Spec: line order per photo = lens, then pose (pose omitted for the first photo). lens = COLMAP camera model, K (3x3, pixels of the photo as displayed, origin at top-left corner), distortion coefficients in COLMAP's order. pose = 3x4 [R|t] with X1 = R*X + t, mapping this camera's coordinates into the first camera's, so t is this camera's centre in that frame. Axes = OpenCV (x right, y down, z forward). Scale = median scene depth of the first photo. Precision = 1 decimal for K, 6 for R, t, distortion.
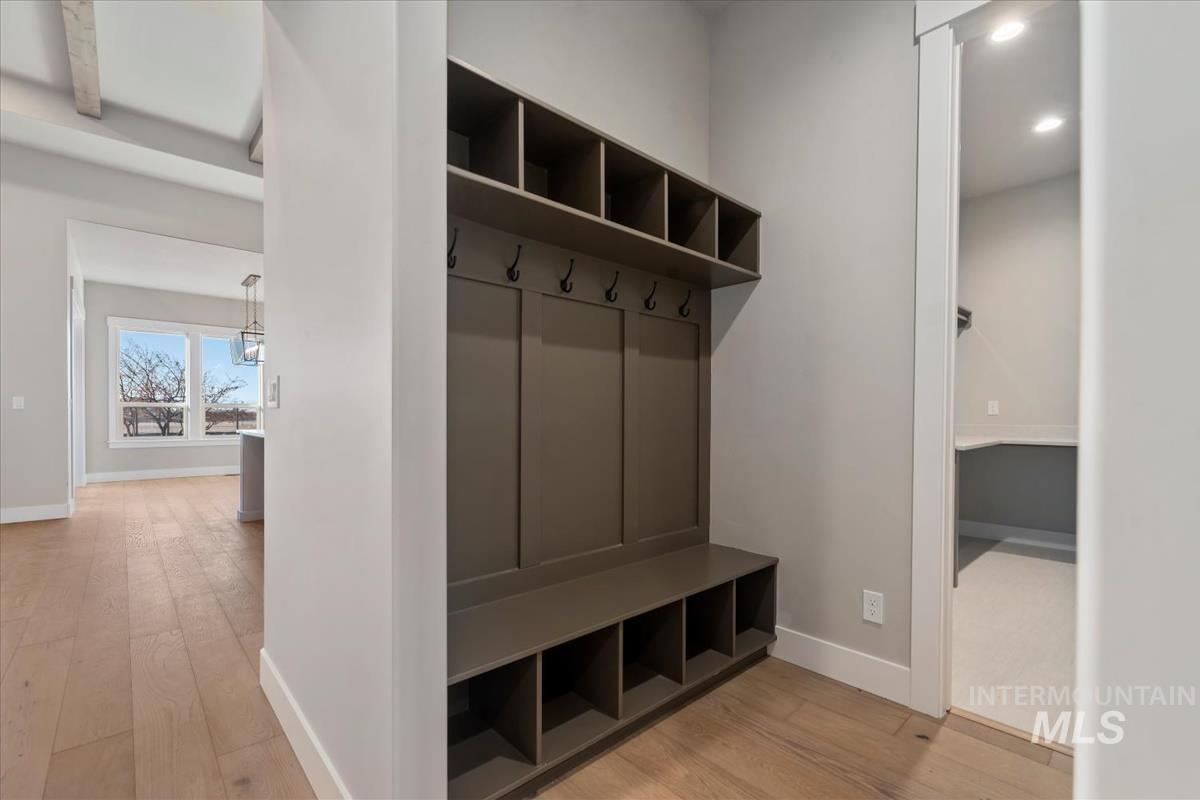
lens RADIAL K [[524.1, 0, 602.6], [0, 524.1, 412.3], [0, 0, 1]] dist [-0.000048, -0.000081]
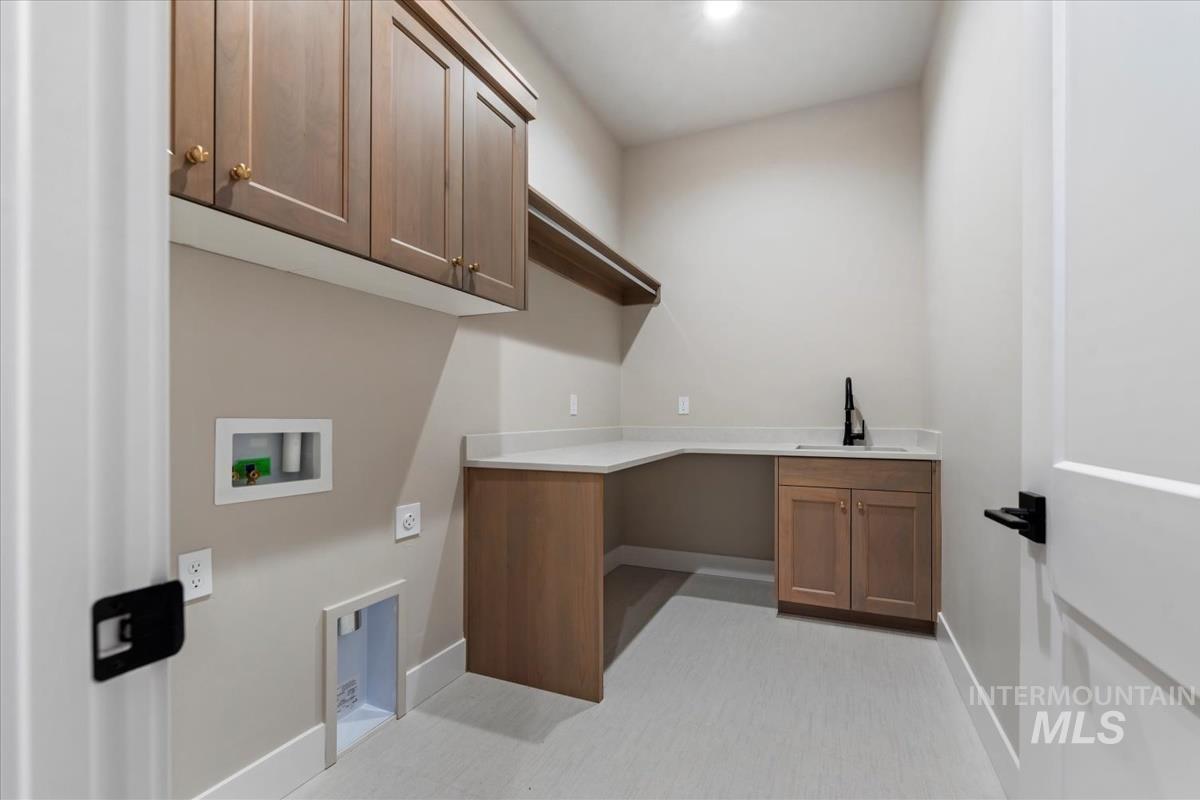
lens RADIAL K [[524.1, 0, 602.6], [0, 524.1, 412.3], [0, 0, 1]] dist [-0.000048, -0.000081]
pose [[0.923155, -0.009947, 0.384300, 0.345707], [0.011199, 0.999937, -0.001021, 0.001246], [-0.384265, 0.005247, 0.923208, 0.333063]]
